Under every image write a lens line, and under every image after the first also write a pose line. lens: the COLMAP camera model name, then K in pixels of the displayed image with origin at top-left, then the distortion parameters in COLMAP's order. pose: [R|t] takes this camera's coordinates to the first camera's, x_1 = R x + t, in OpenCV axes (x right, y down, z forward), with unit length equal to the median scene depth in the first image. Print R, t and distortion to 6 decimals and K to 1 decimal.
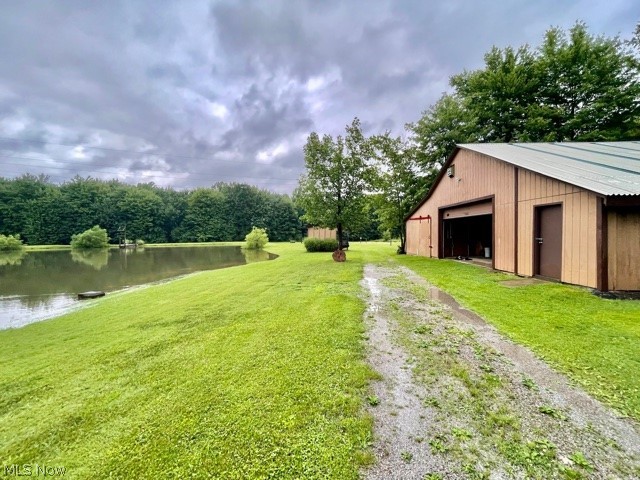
lens RADIAL K [[259.7, 0, 319.8], [0, 259.7, 238.1], [0, 0, 1]] dist [-0.000423, -0.000049]
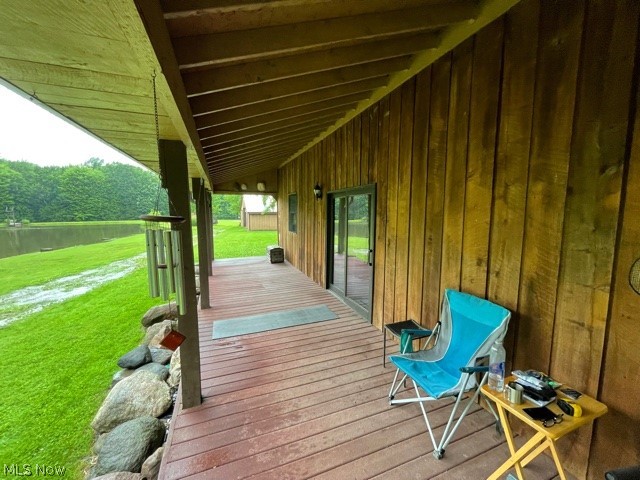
lens RADIAL K [[259.7, 0, 319.8], [0, 259.7, 238.1], [0, 0, 1]] dist [-0.000423, -0.000049]
pose [[0.936152, -0.028571, 0.350432, 0.060701], [-0.001554, 0.996347, 0.085382, -0.005568], [-0.351592, -0.080475, 0.932688, -0.275971]]
